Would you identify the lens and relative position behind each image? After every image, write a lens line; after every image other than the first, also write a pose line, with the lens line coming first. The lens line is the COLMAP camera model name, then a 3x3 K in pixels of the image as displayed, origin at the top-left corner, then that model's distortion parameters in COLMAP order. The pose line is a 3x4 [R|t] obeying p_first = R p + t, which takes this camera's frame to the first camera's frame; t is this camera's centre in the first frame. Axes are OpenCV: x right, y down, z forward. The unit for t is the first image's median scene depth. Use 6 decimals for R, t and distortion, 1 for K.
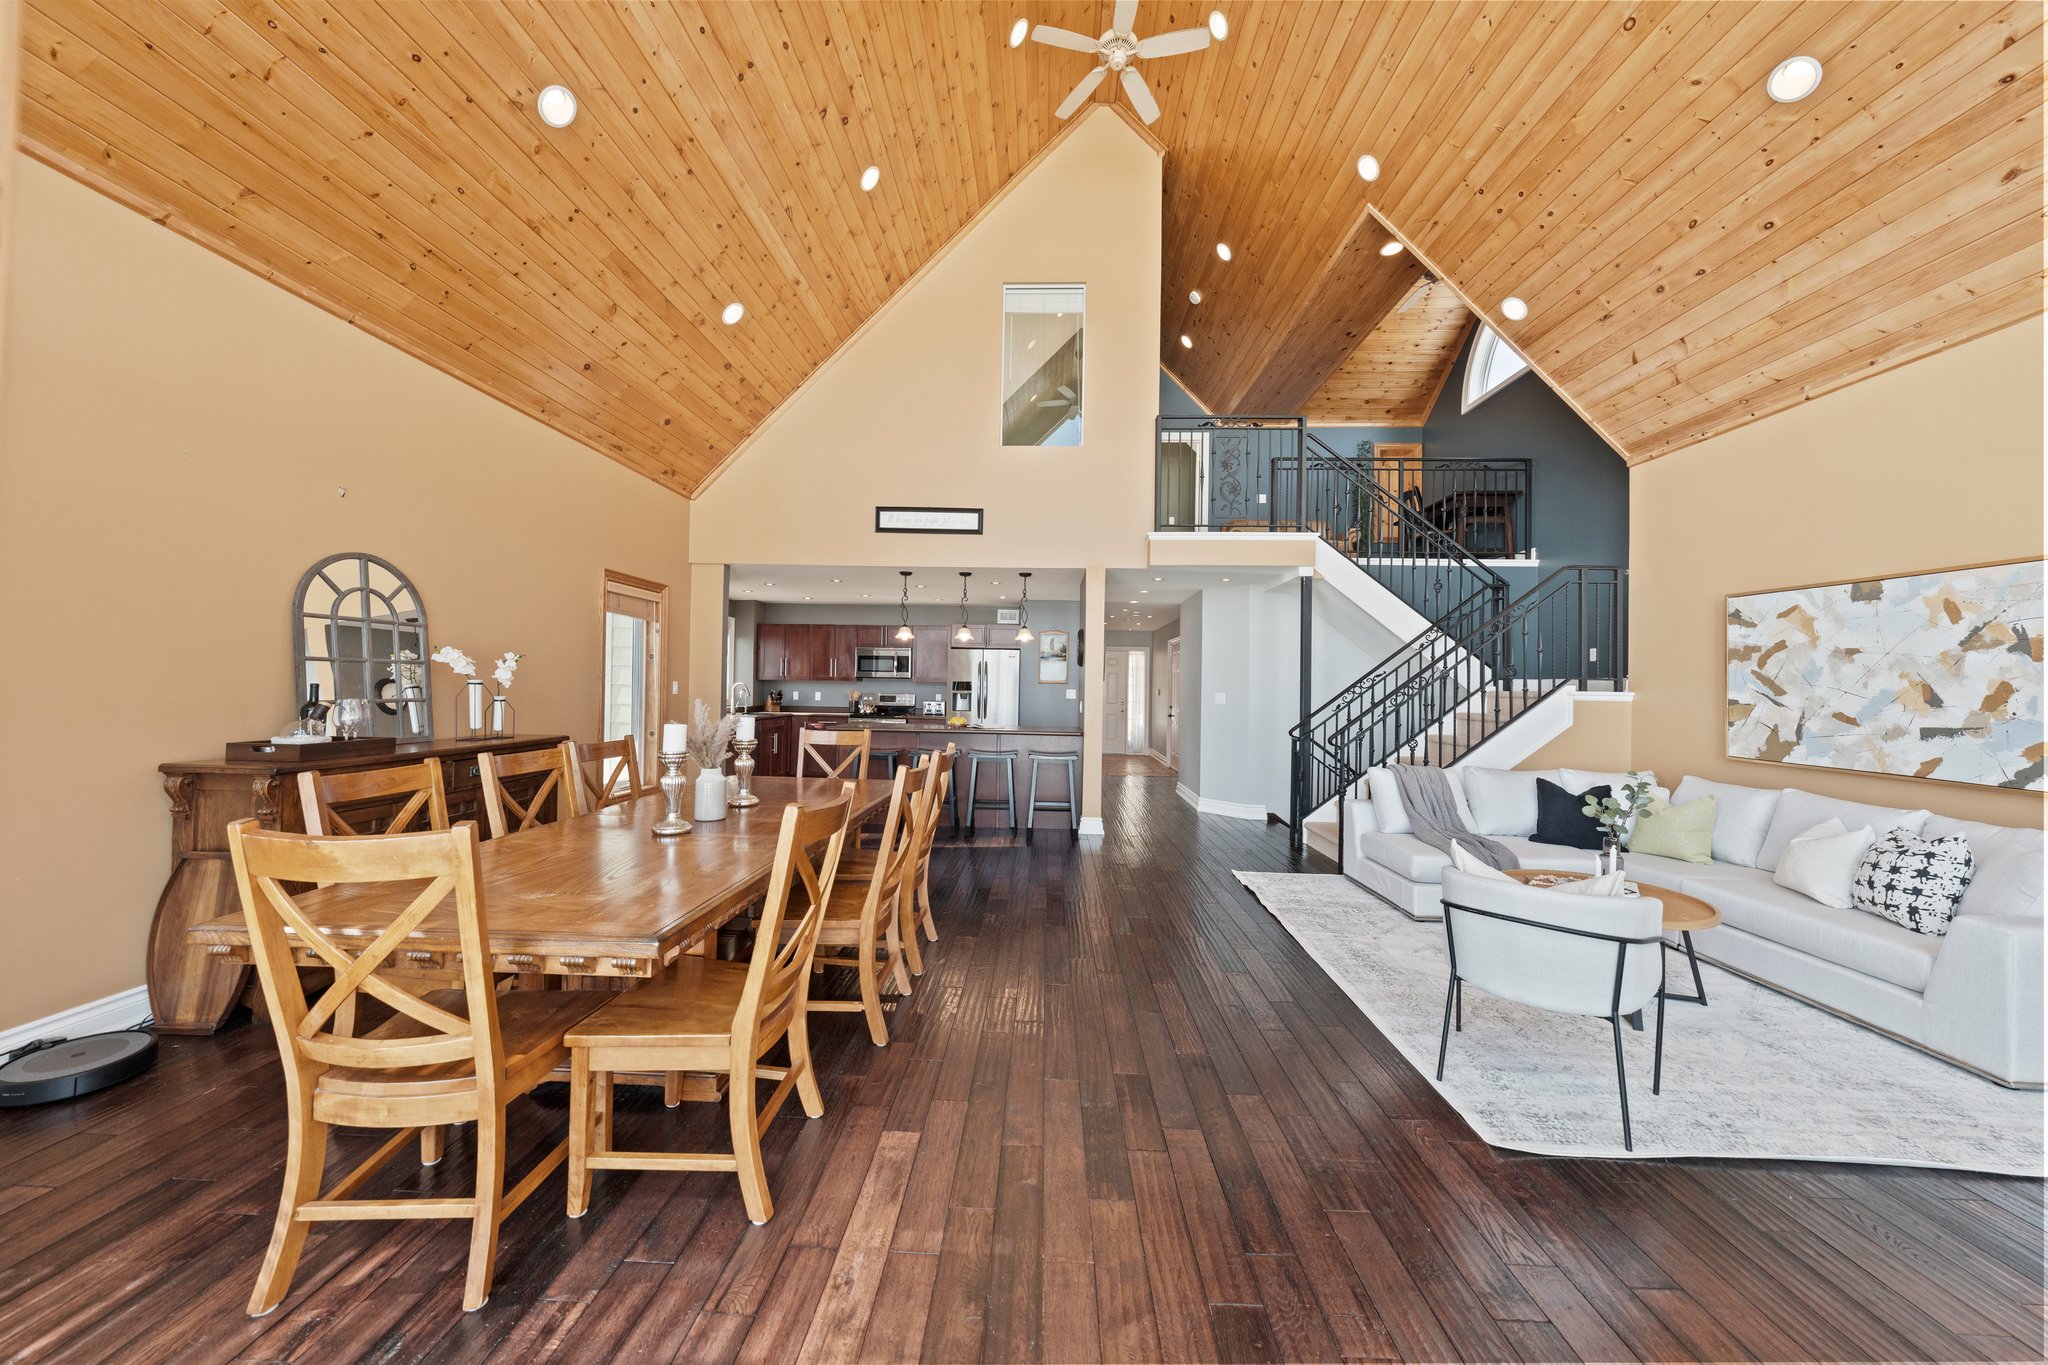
lens RADIAL K [[695.8, 0, 1025.1], [0, 695.8, 676.0], [0, 0, 1]] dist [-0.001317, 0.000597]
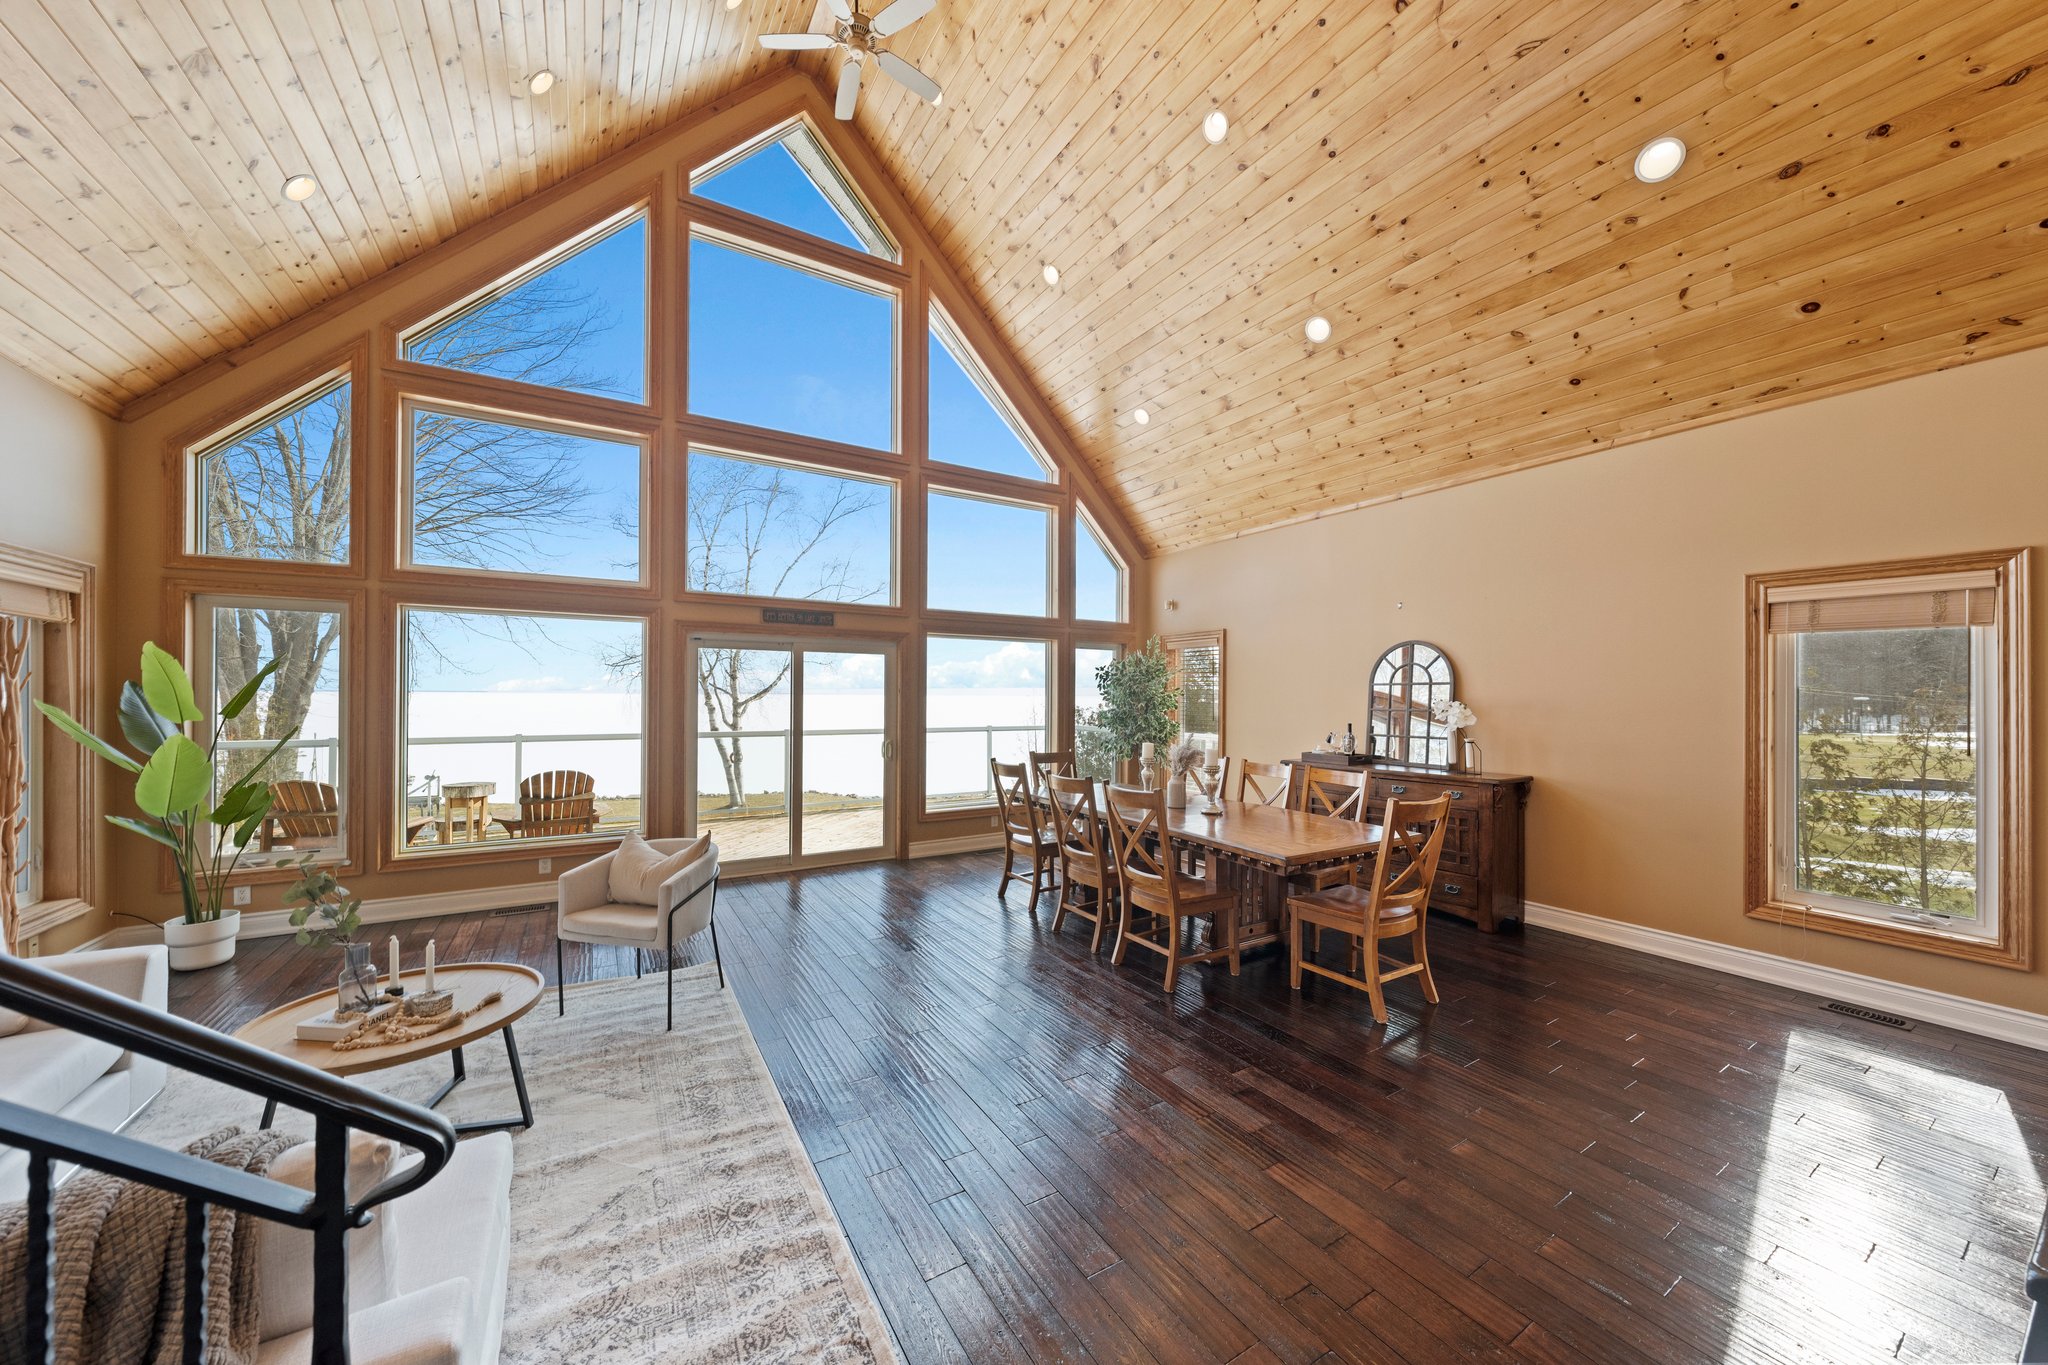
lens RADIAL K [[706.5, 0, 1014.1], [0, 706.5, 693.7], [0, 0, 1]] dist [-0.000960, 0.000234]
pose [[-0.835678, -0.022443, -0.548761, 0.520039], [-0.012350, 0.999680, -0.022077, -0.009429], [0.549081, -0.011672, -0.835688, 1.483235]]
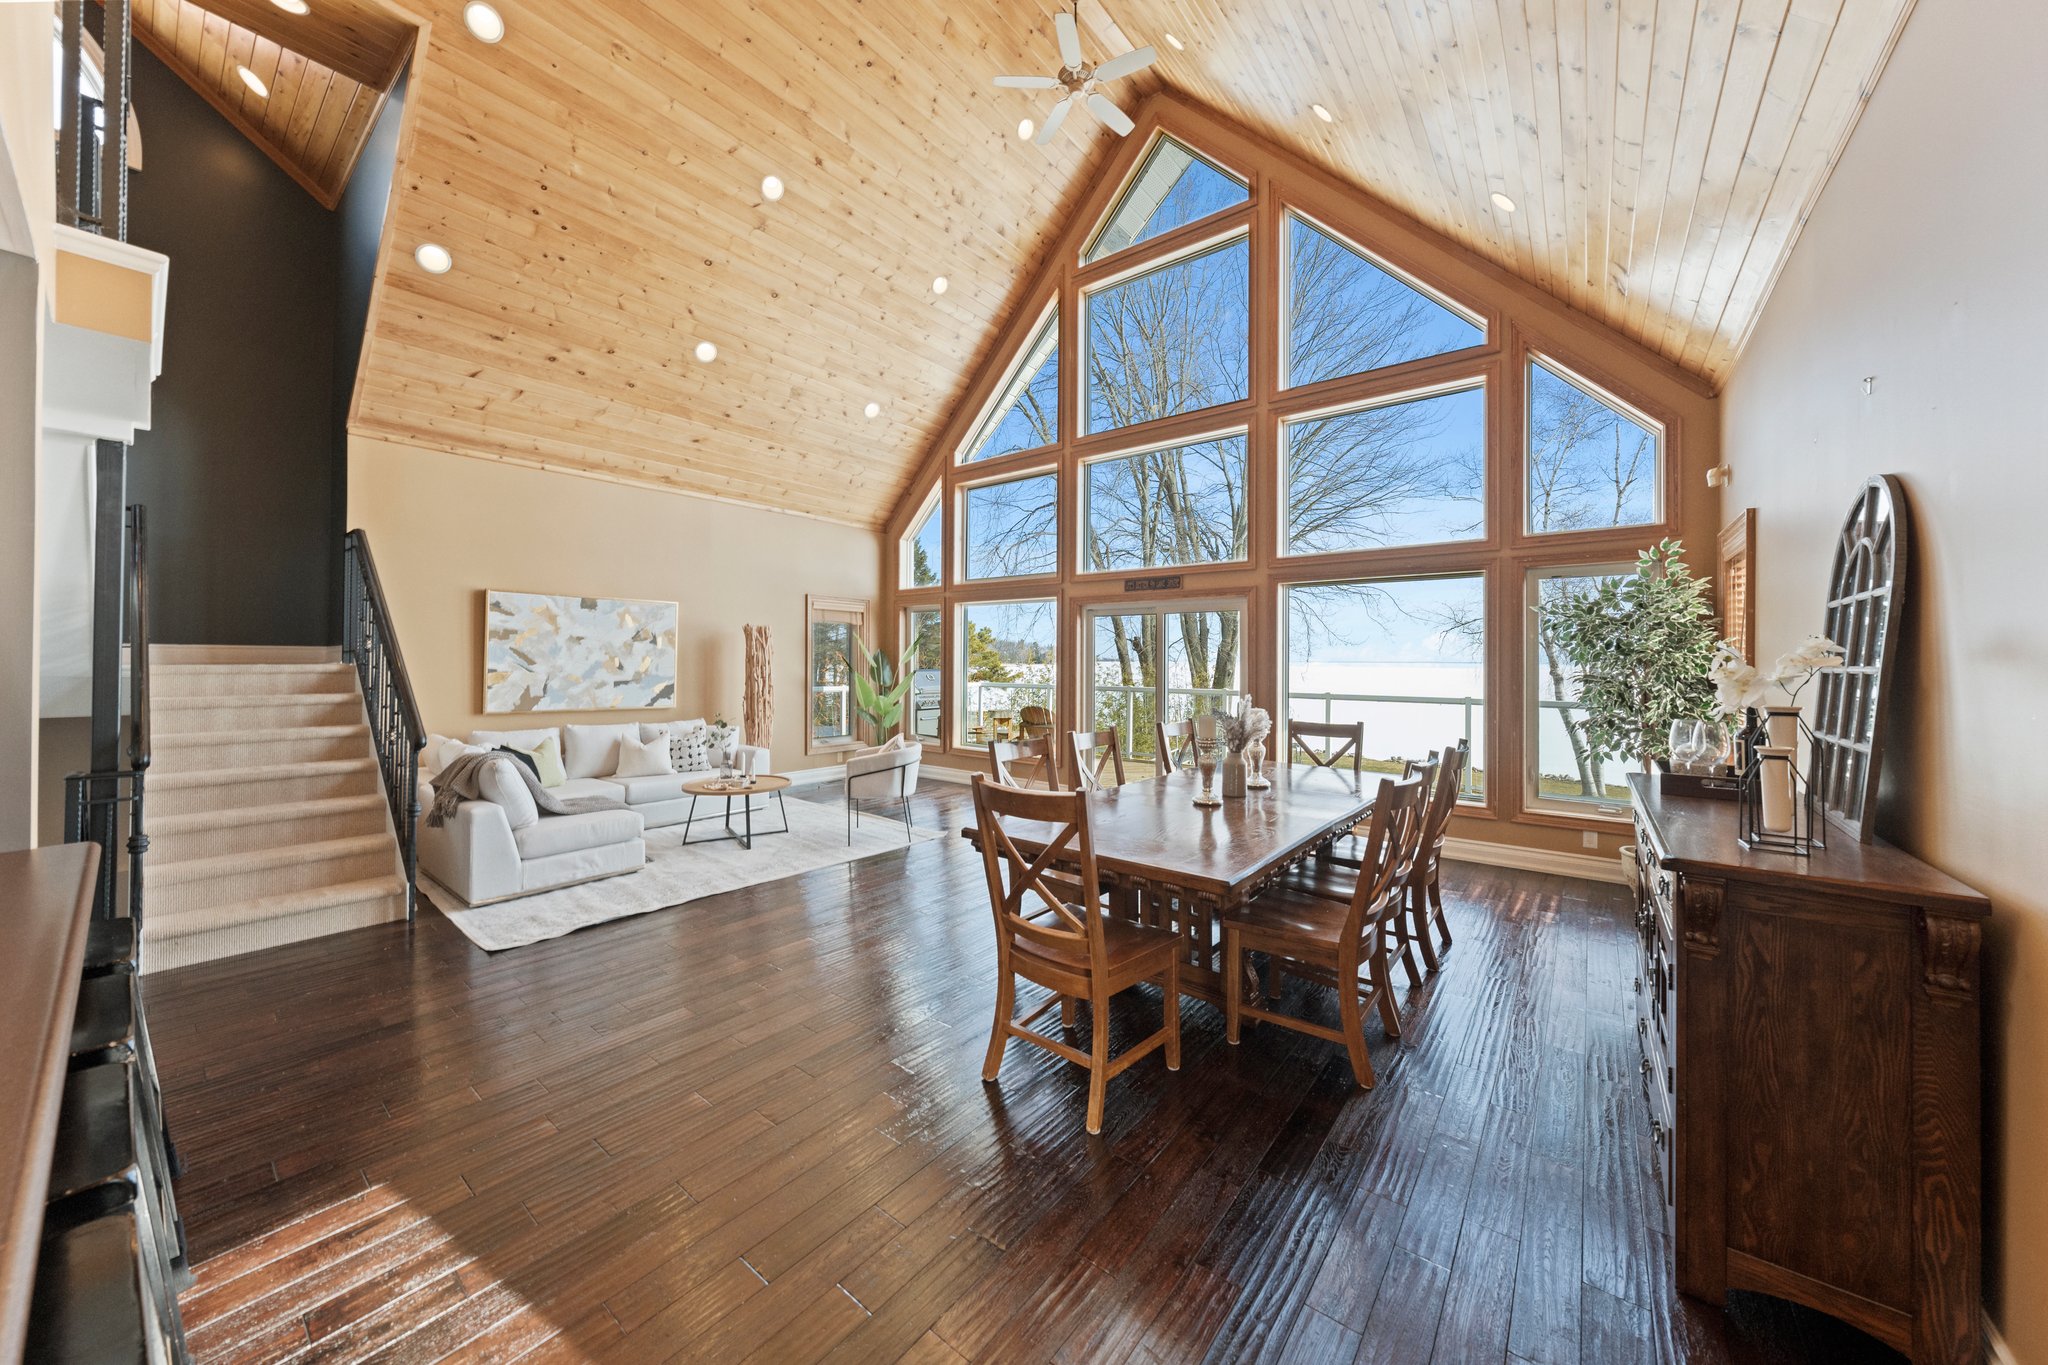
lens RADIAL K [[716.2, 0, 1031.5], [0, 716.2, 658.1], [0, 0, 1]] dist [0.001393, 0.000147]
pose [[-0.808423, -0.019154, 0.588291, -0.610261], [-0.027411, 0.999611, -0.005122, -0.007177], [-0.587964, -0.020266, -0.808633, 1.509309]]
